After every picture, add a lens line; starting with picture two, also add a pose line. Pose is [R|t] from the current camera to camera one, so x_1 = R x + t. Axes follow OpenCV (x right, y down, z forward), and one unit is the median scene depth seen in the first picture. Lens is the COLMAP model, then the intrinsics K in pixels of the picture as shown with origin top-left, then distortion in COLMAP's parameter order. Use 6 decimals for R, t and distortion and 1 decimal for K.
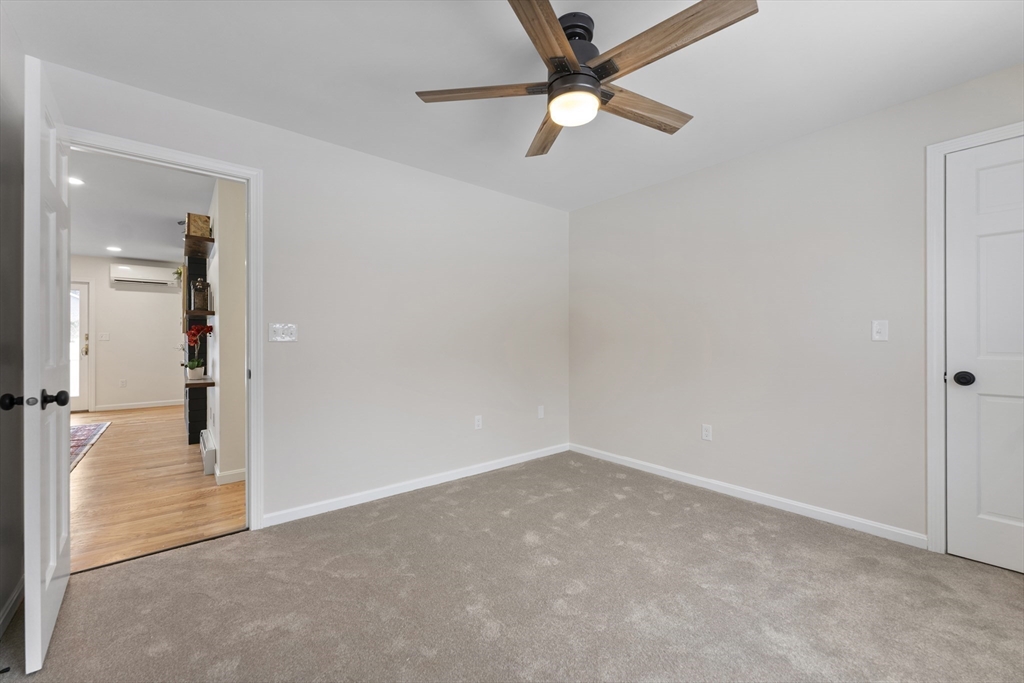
lens RADIAL K [[410.0, 0, 508.7], [0, 410.0, 334.5], [0, 0, 1]] dist [-0.000421, 0.000020]
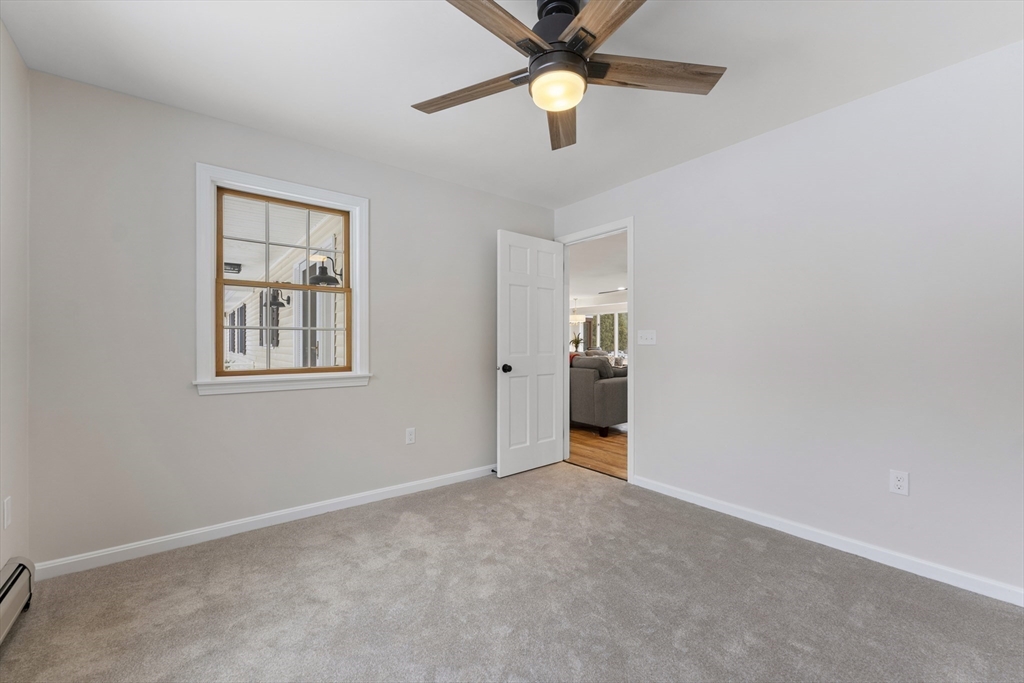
lens RADIAL K [[416.1, 0, 513.9], [0, 416.1, 327.2], [0, 0, 1]] dist [-0.000042, -0.000011]
pose [[-0.020495, -0.036980, -0.999106, 0.803860], [0.012754, 0.999225, -0.037246, 0.010162], [0.999709, -0.013506, -0.020007, 0.676778]]
